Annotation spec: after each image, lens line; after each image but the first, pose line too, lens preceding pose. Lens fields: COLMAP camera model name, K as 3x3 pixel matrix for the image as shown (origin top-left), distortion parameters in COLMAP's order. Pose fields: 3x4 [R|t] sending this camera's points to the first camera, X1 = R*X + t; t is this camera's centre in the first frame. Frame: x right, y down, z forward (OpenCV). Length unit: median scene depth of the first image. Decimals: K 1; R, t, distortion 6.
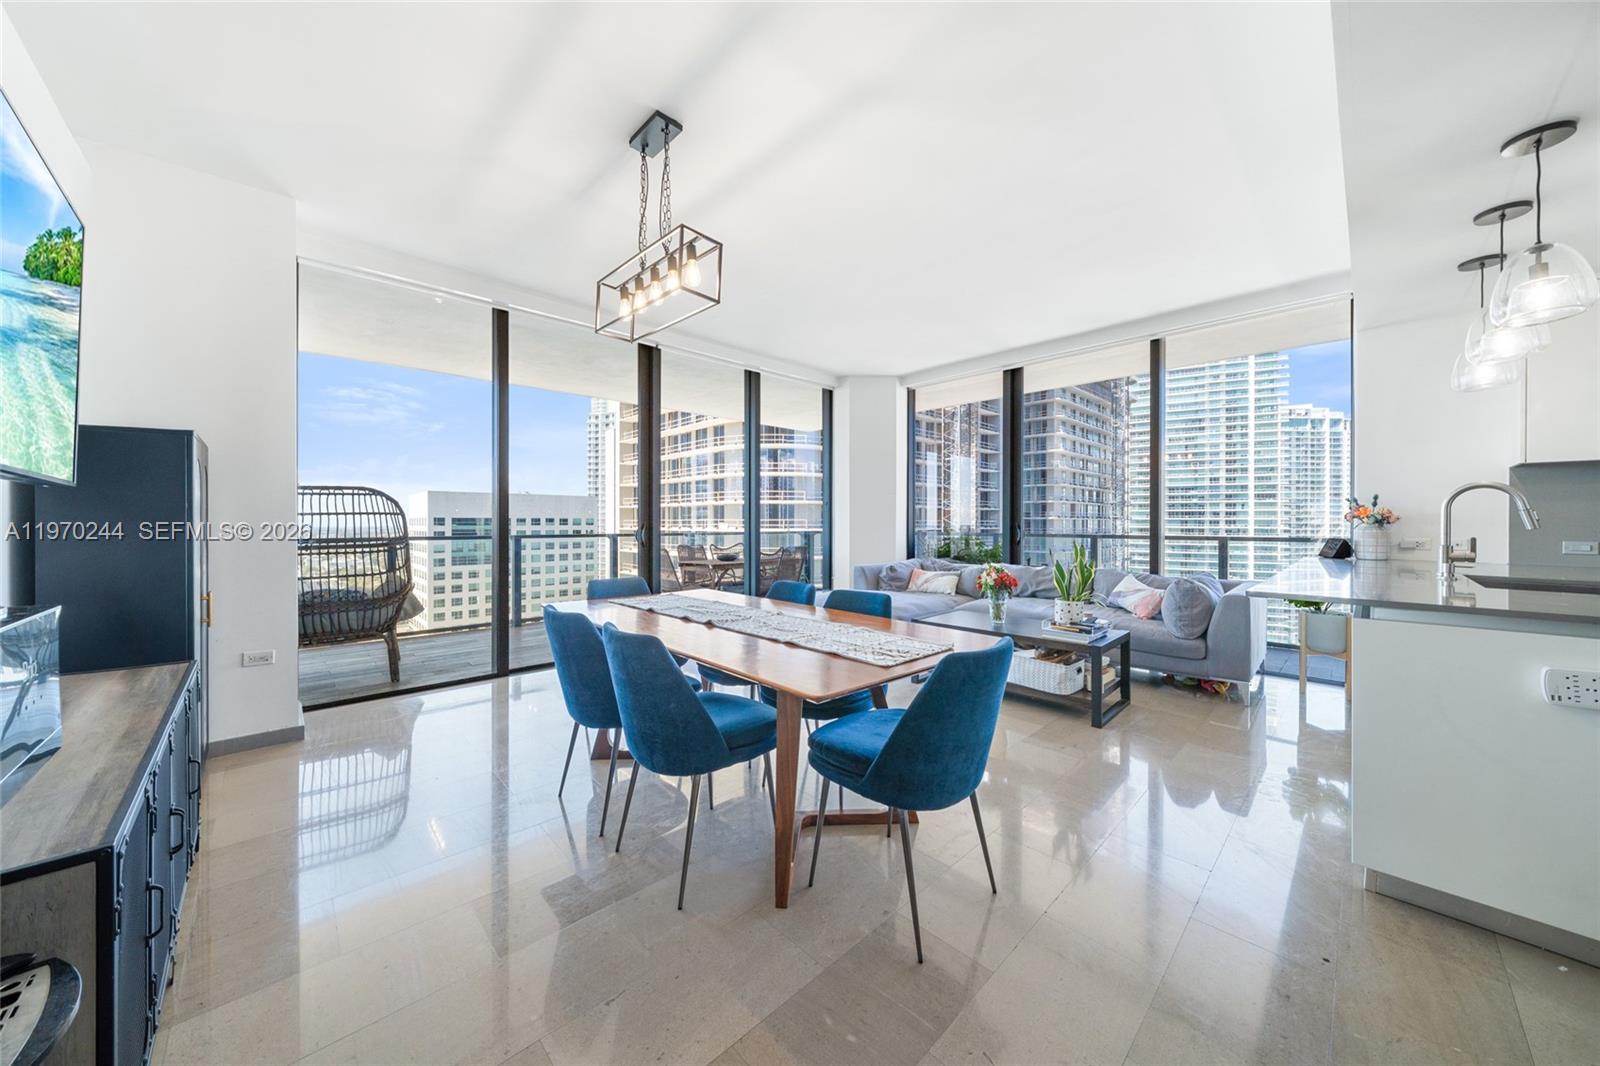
lens RADIAL K [[551.2, 0, 795.2], [0, 551.2, 522.2], [0, 0, 1]] dist [-0.008471, -0.000007]
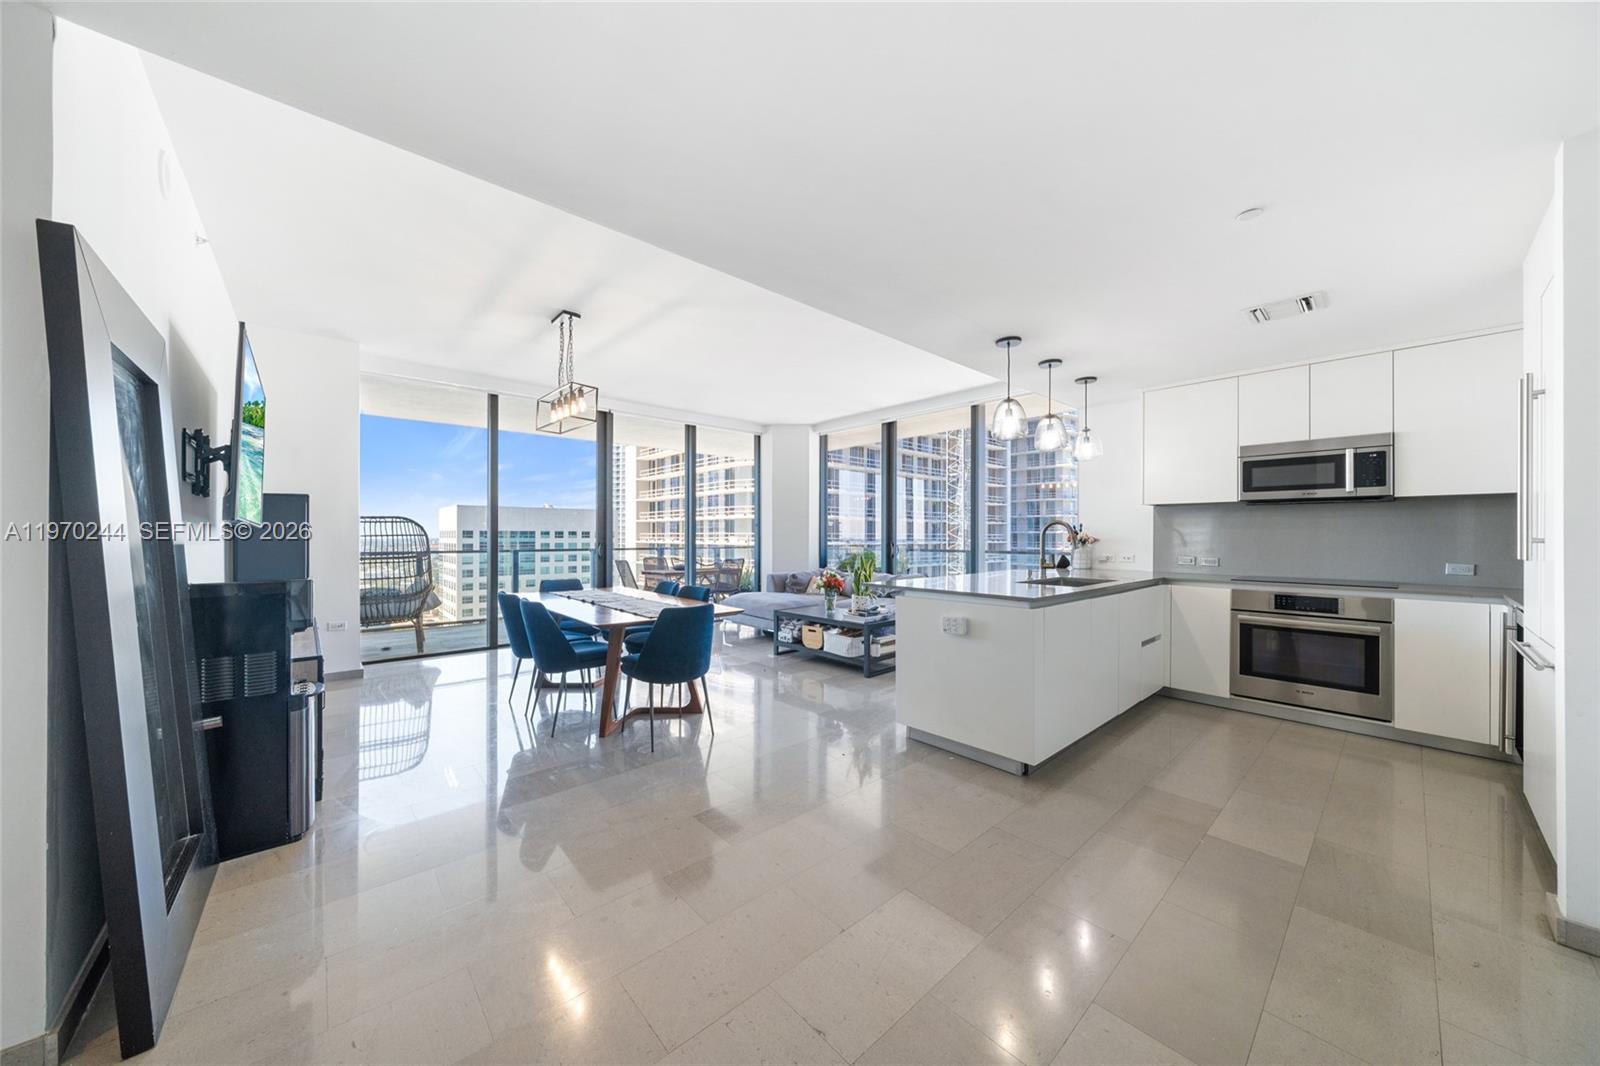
lens RADIAL K [[551.2, 0, 799.6], [0, 551.2, 533.0], [0, 0, 1]] dist [-0.008471, -0.000007]
pose [[0.999445, 0.001186, -0.033278, 0.230868], [-0.001296, 0.999994, -0.003288, -0.013093], [0.033274, 0.003330, 0.999441, -0.301748]]
